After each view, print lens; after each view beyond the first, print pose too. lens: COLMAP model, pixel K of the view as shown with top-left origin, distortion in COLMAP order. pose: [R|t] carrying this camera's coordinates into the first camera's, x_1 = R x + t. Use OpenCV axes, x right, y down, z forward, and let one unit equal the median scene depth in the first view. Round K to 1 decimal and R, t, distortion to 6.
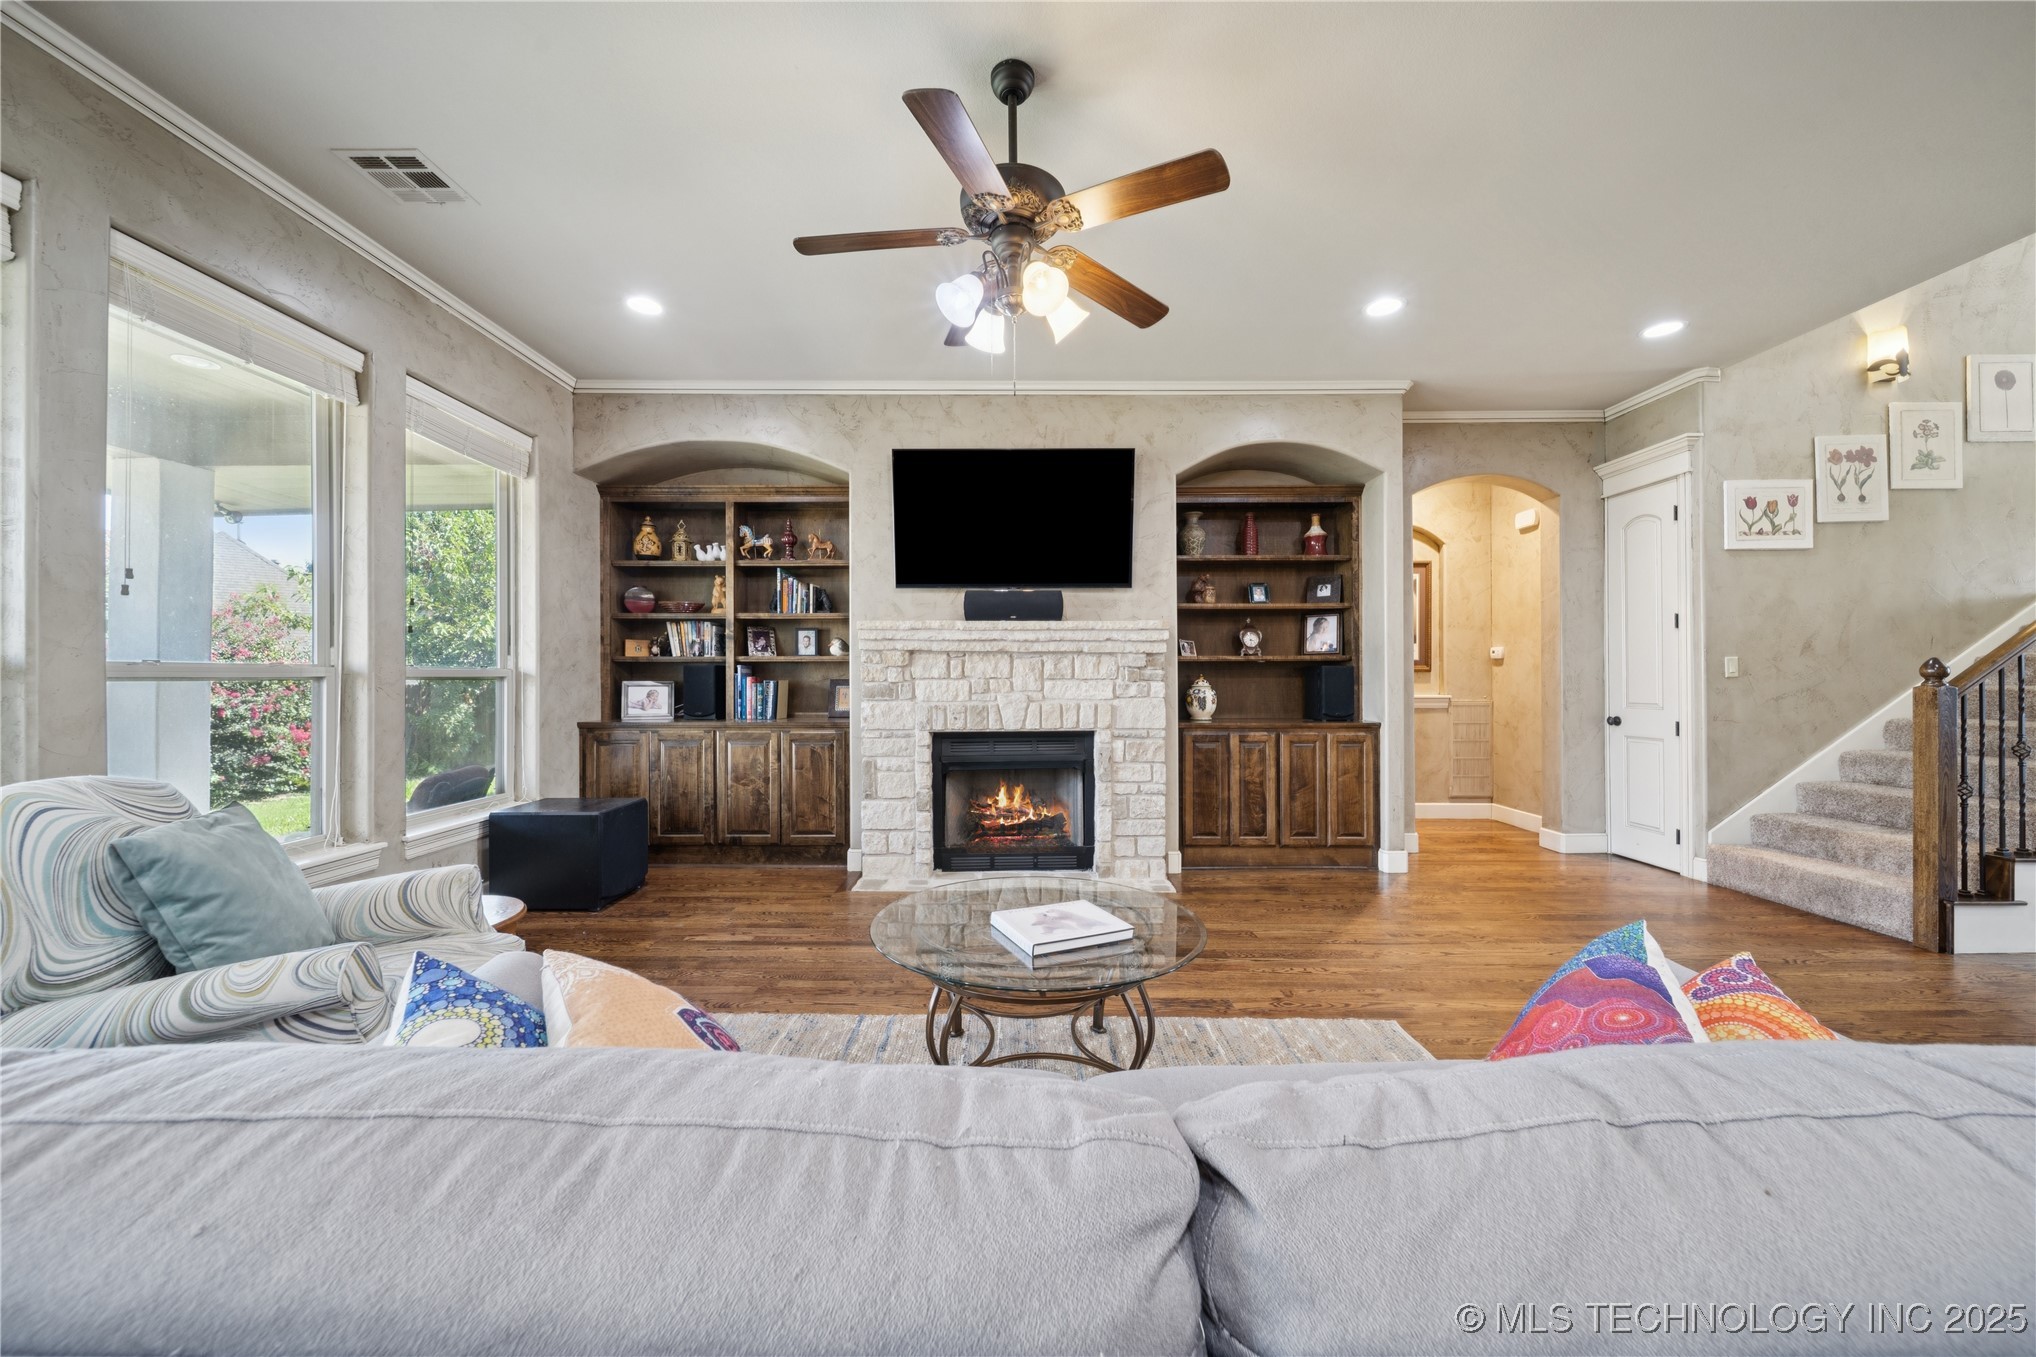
lens RADIAL K [[713.7, 0, 1015.1], [0, 713.7, 677.3], [0, 0, 1]] dist [0.001594, -0.002306]
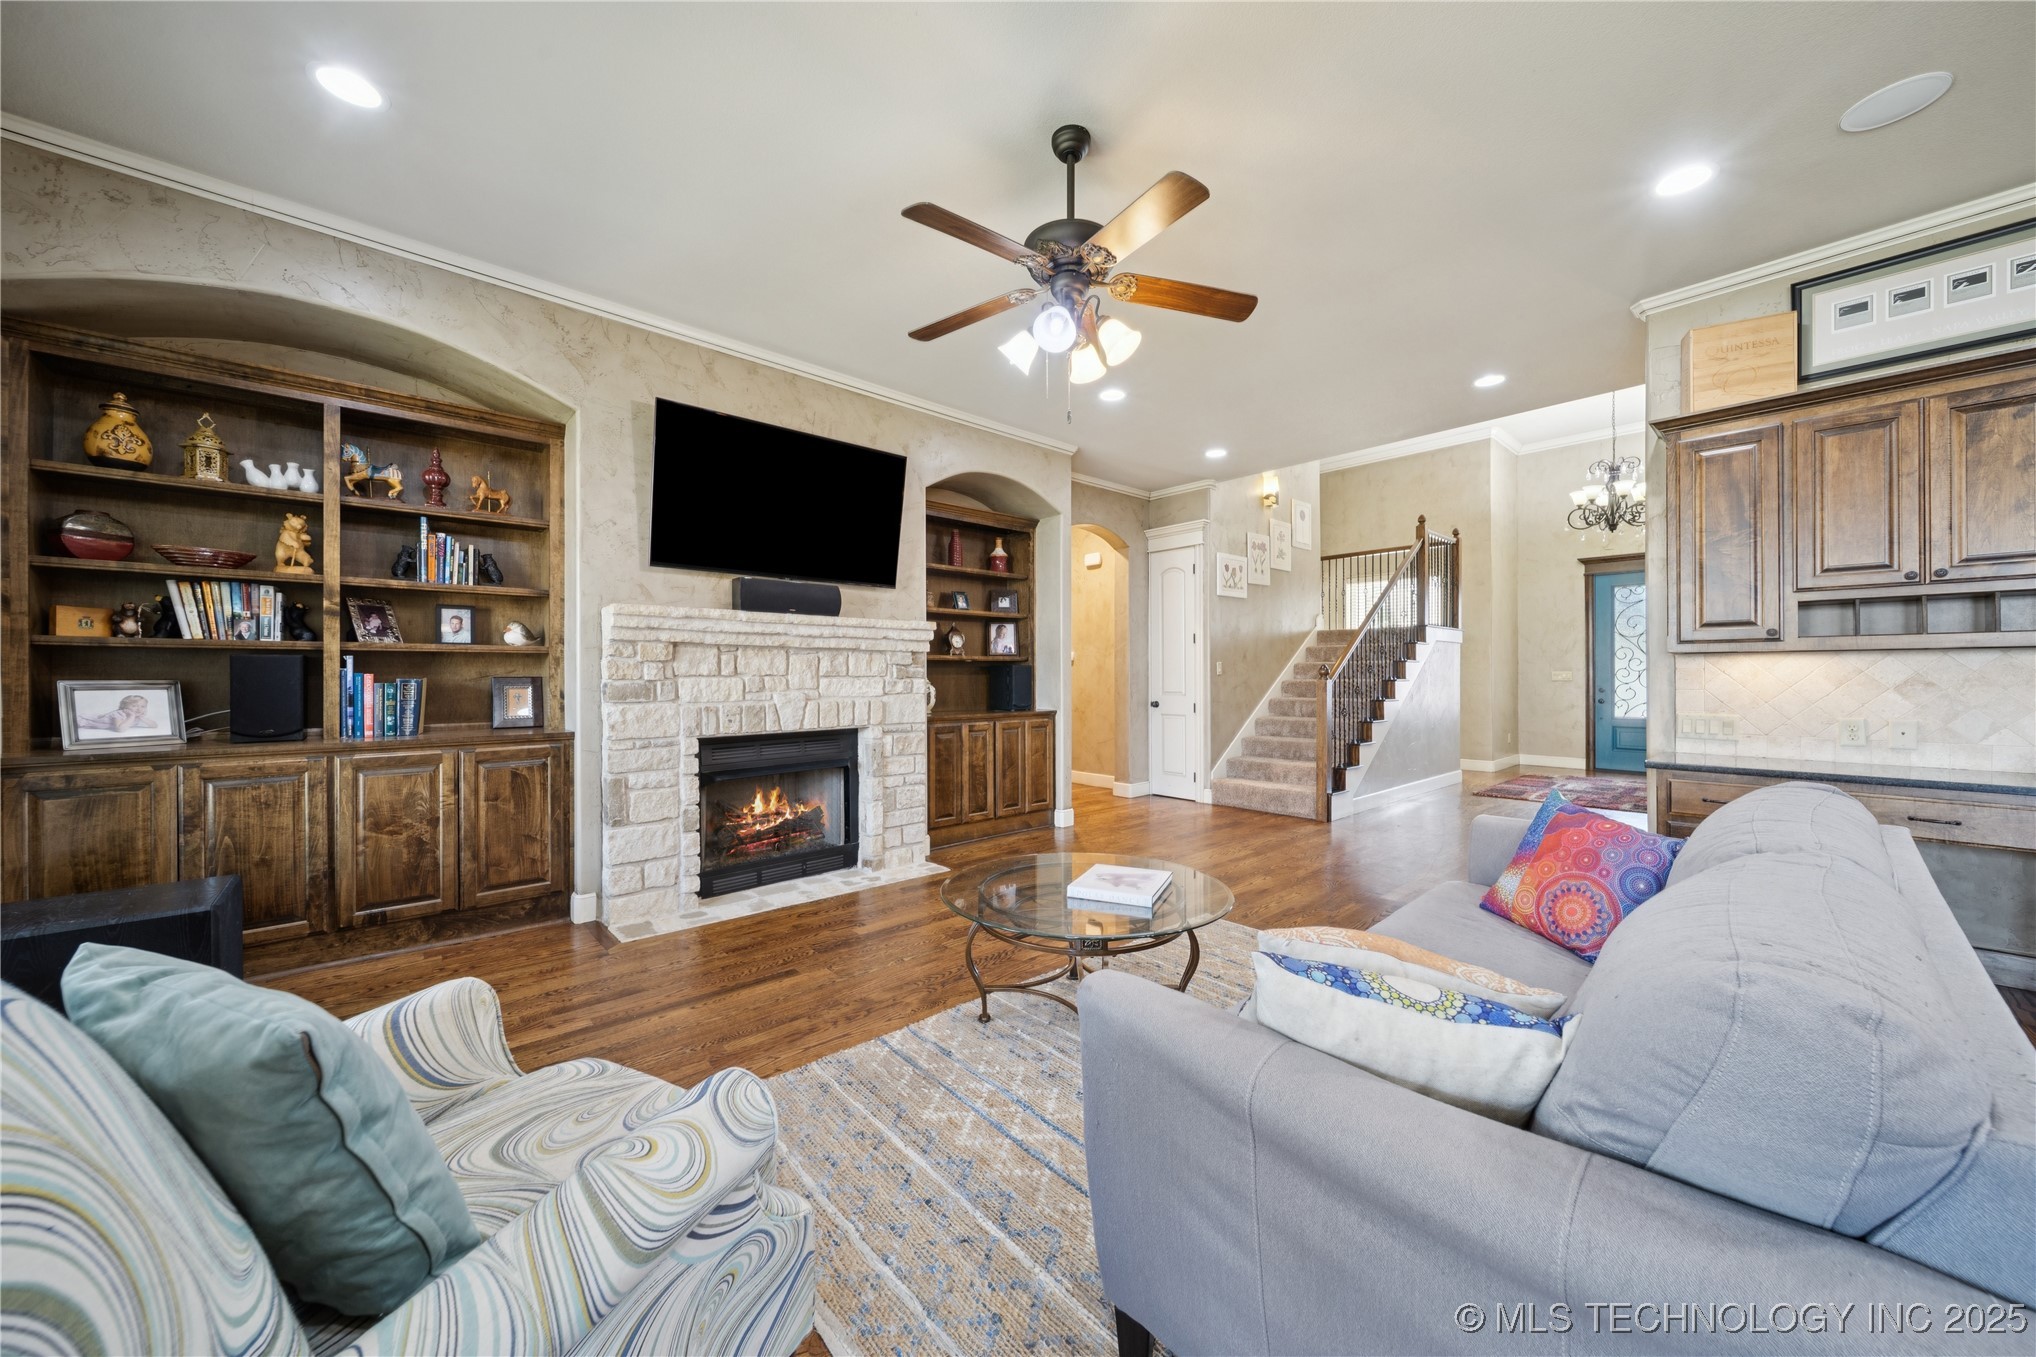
lens RADIAL K [[713.7, 0, 1015.1], [0, 713.7, 677.3], [0, 0, 1]] dist [0.001594, -0.002306]
pose [[0.743364, -0.001623, 0.668885, -0.393218], [-0.001694, 0.999989, 0.004310, -0.000854], [-0.668885, -0.004337, 0.743353, 0.103679]]
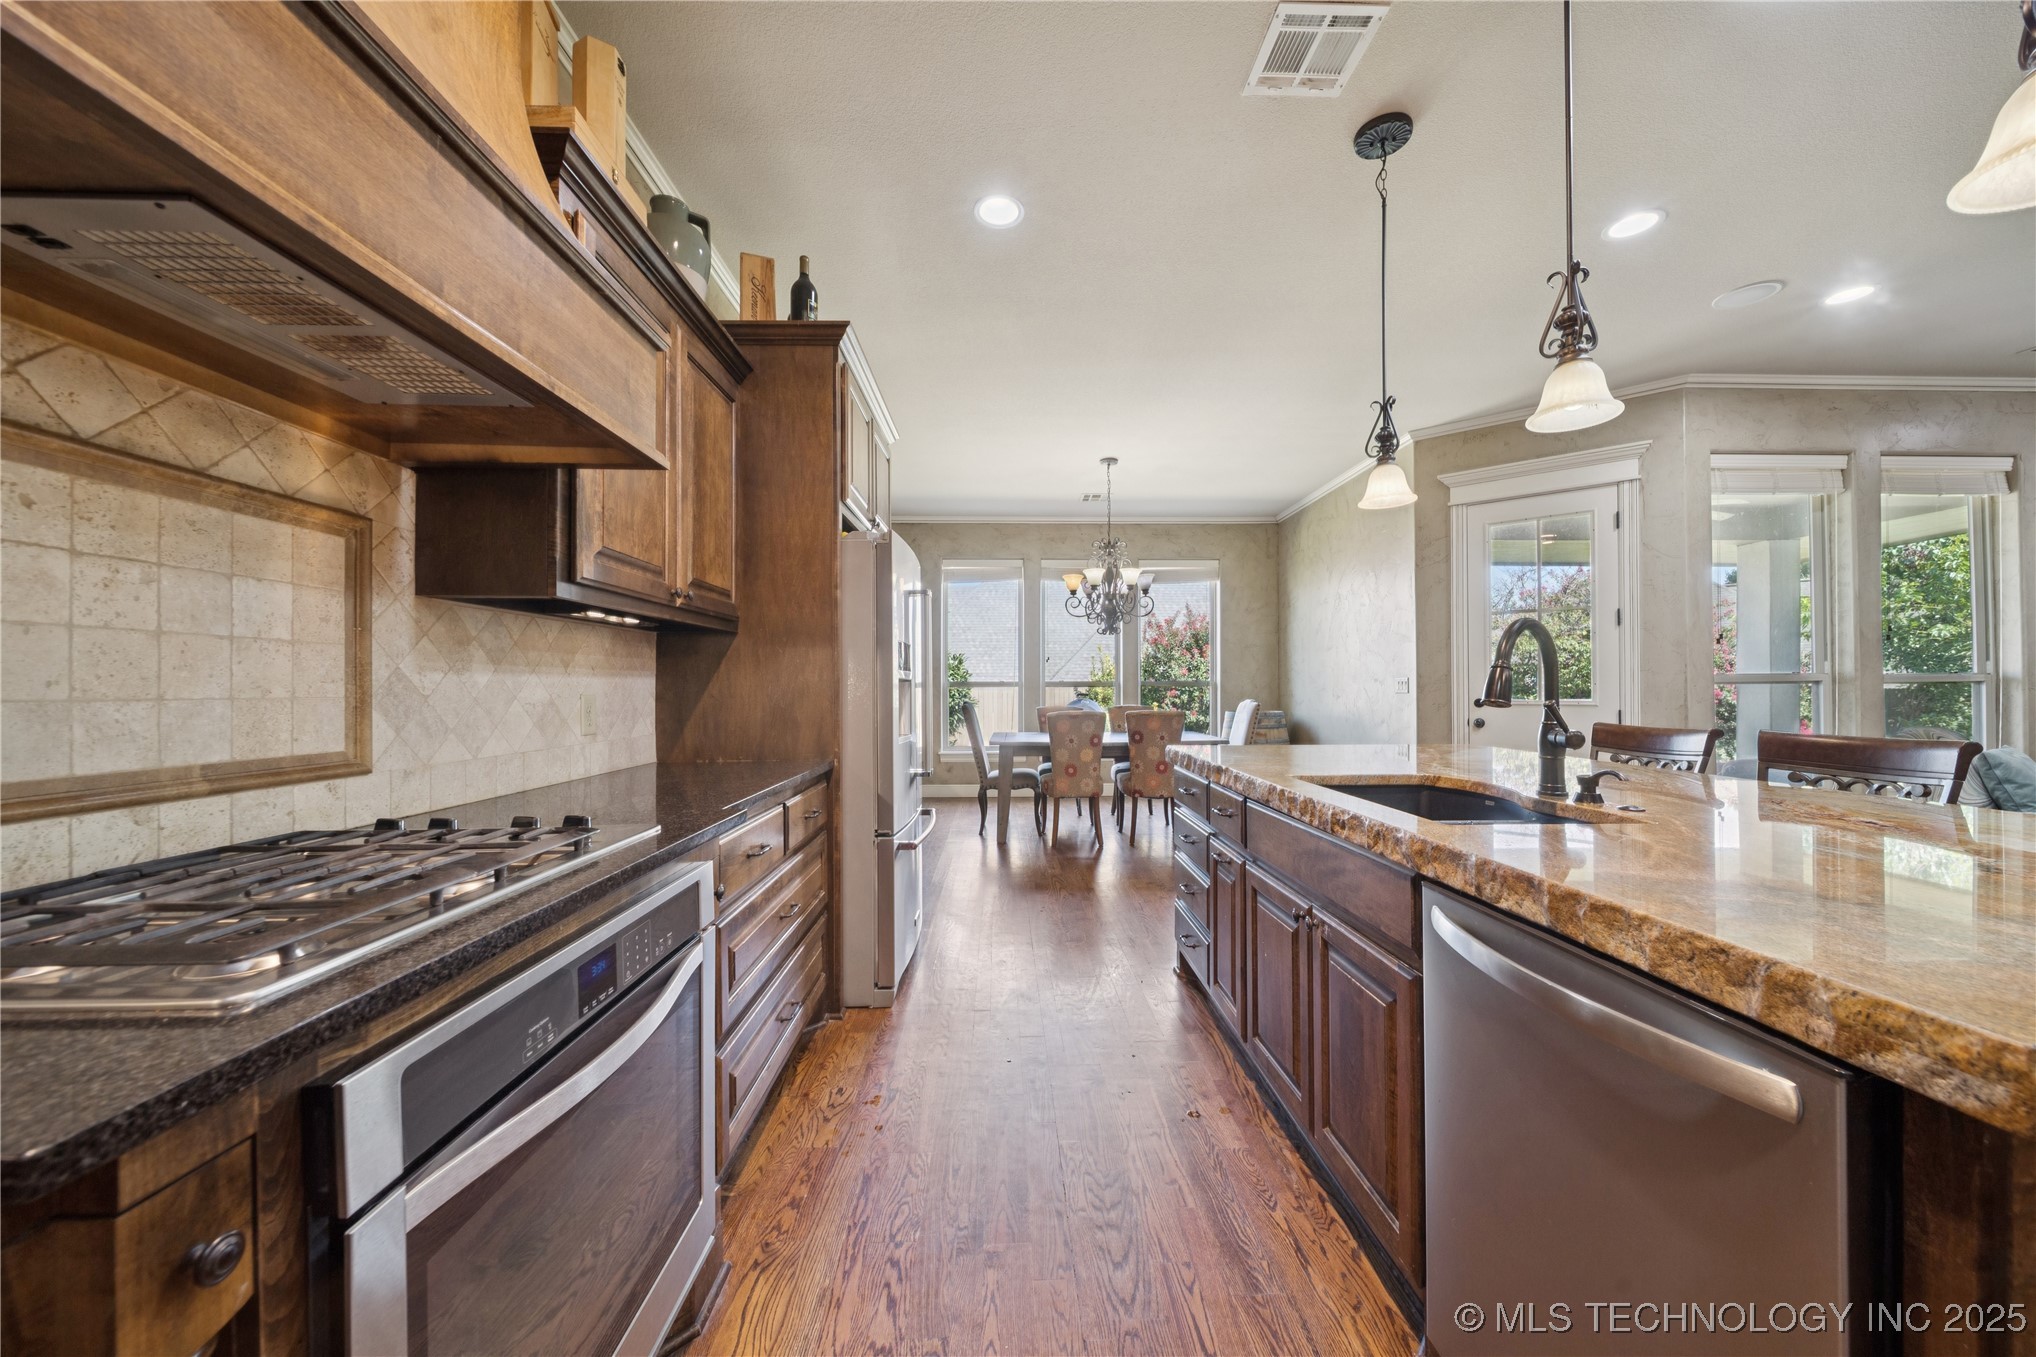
lens RADIAL K [[729.1, 0, 1025.0], [0, 729.1, 689.7], [0, 0, 1]] dist [0.001193, -0.002653]
pose [[0.034883, -0.004122, -0.999383, 0.327034], [0.010825, 0.999934, -0.003746, -0.000503], [0.999333, -0.010687, 0.034925, -0.723699]]
